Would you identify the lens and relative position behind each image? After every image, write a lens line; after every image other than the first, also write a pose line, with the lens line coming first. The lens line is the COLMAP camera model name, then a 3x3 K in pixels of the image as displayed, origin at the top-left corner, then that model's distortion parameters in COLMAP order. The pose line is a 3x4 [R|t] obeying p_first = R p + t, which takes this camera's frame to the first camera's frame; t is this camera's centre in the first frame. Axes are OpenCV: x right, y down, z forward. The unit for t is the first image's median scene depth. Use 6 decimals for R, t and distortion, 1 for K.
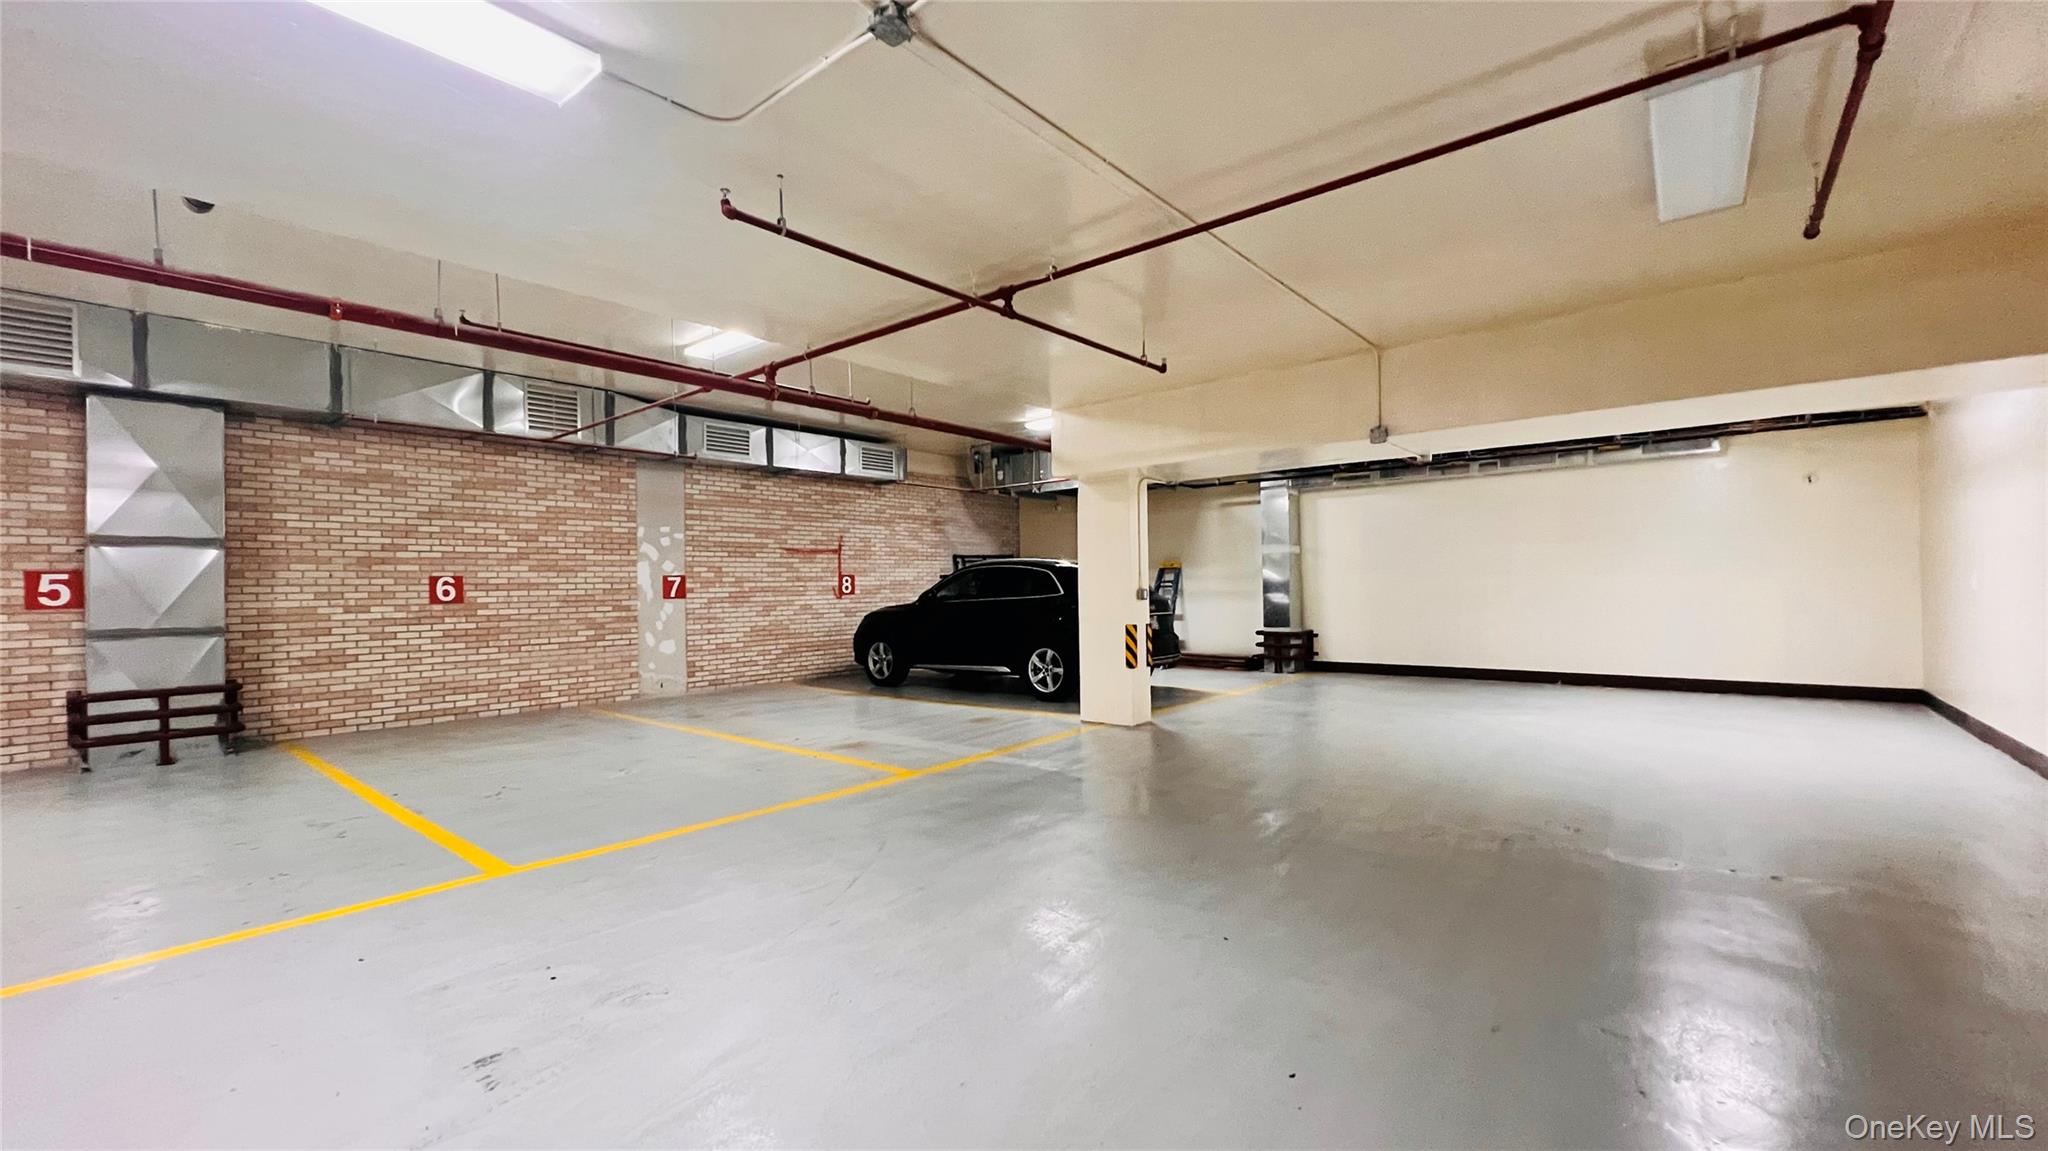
lens RADIAL K [[818.5, 0, 1030.4], [0, 818.5, 582.9], [0, 0, 1]] dist [-0.000720, 0.000187]
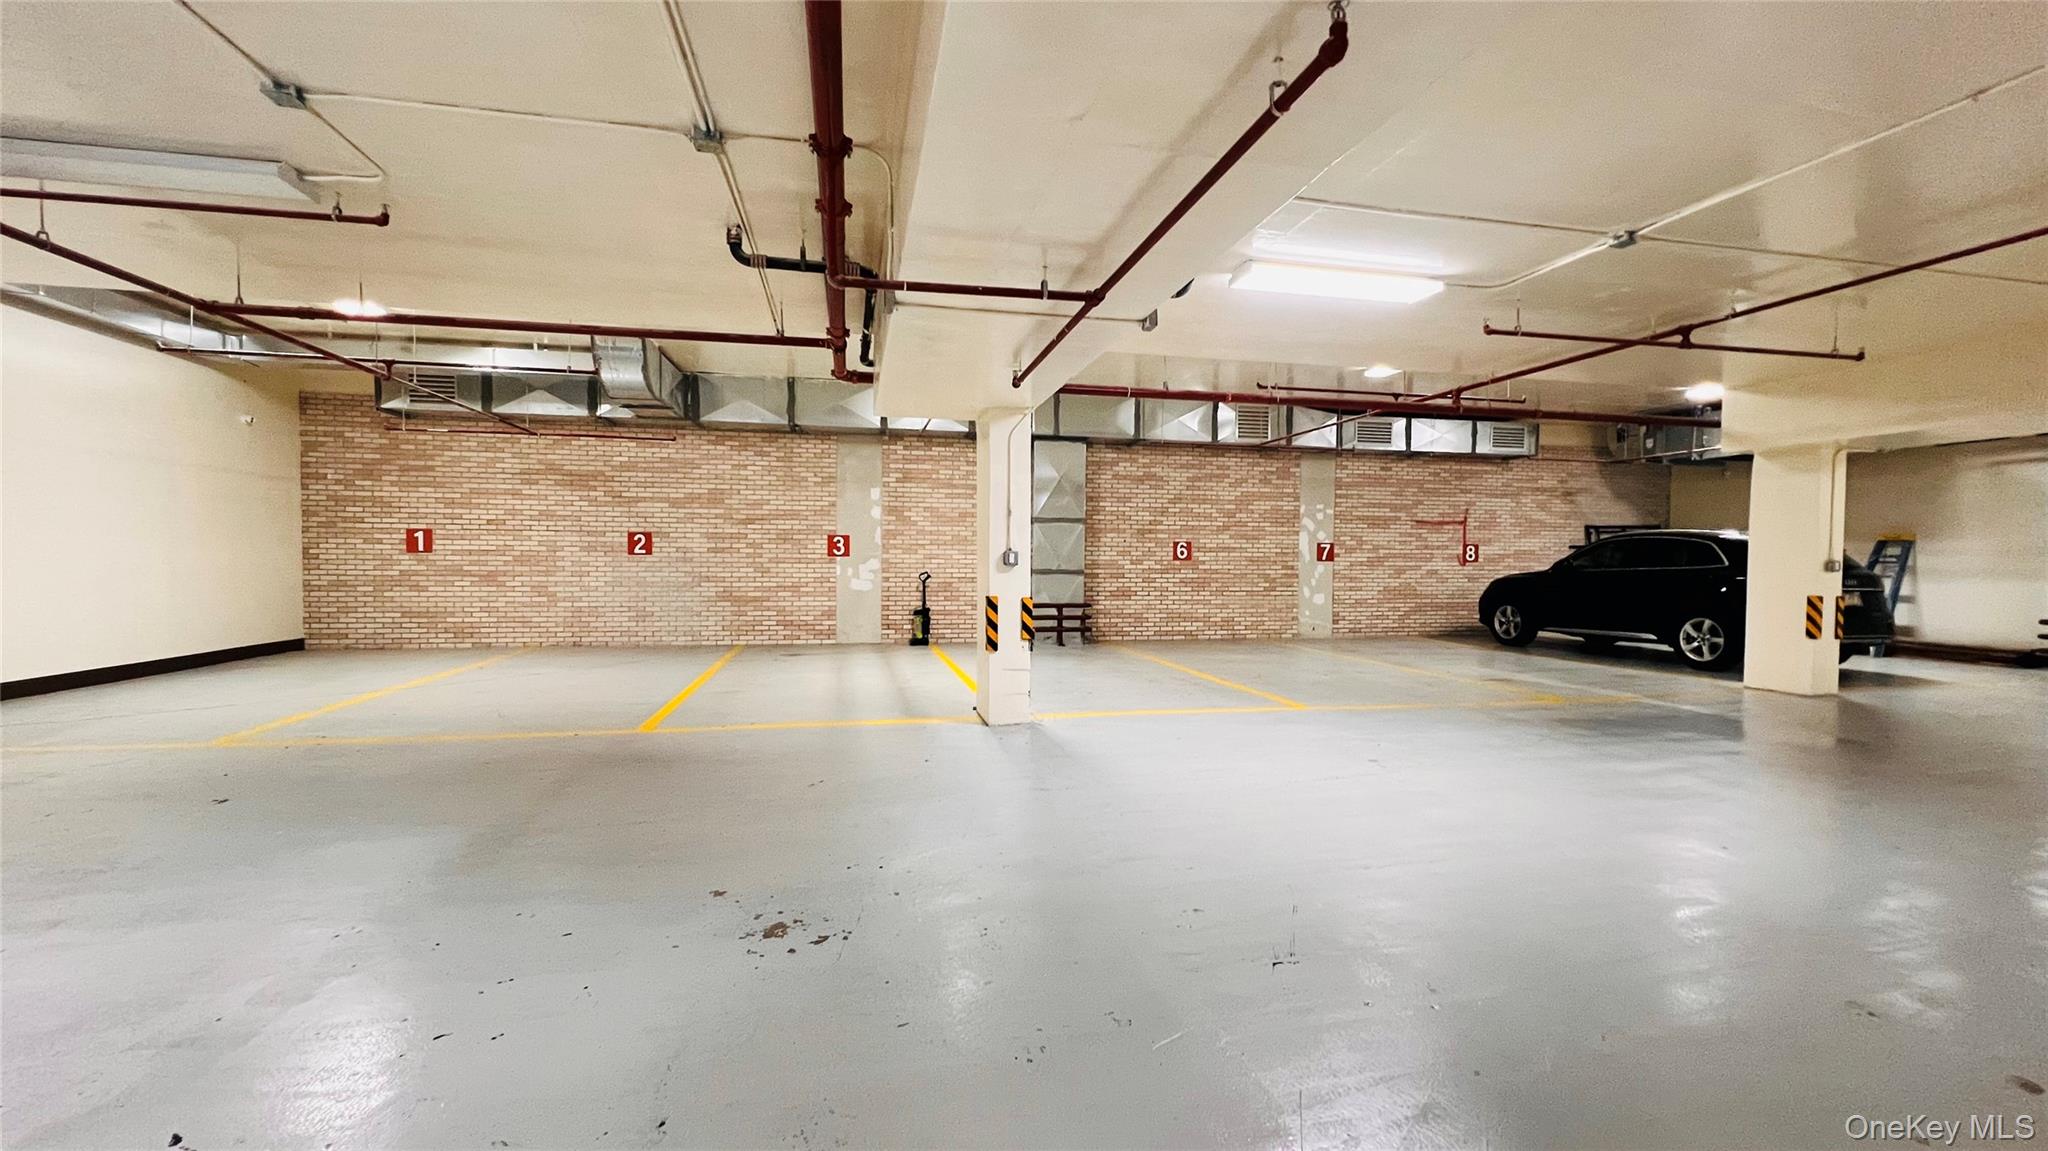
lens RADIAL K [[818.5, 0, 1030.4], [0, 818.5, 582.9], [0, 0, 1]] dist [-0.000720, 0.000187]
pose [[0.786267, 0.040339, -0.616568, -0.011426], [-0.017485, 0.998920, 0.043057, 0.006132], [0.617639, -0.023073, 0.786123, -0.275422]]
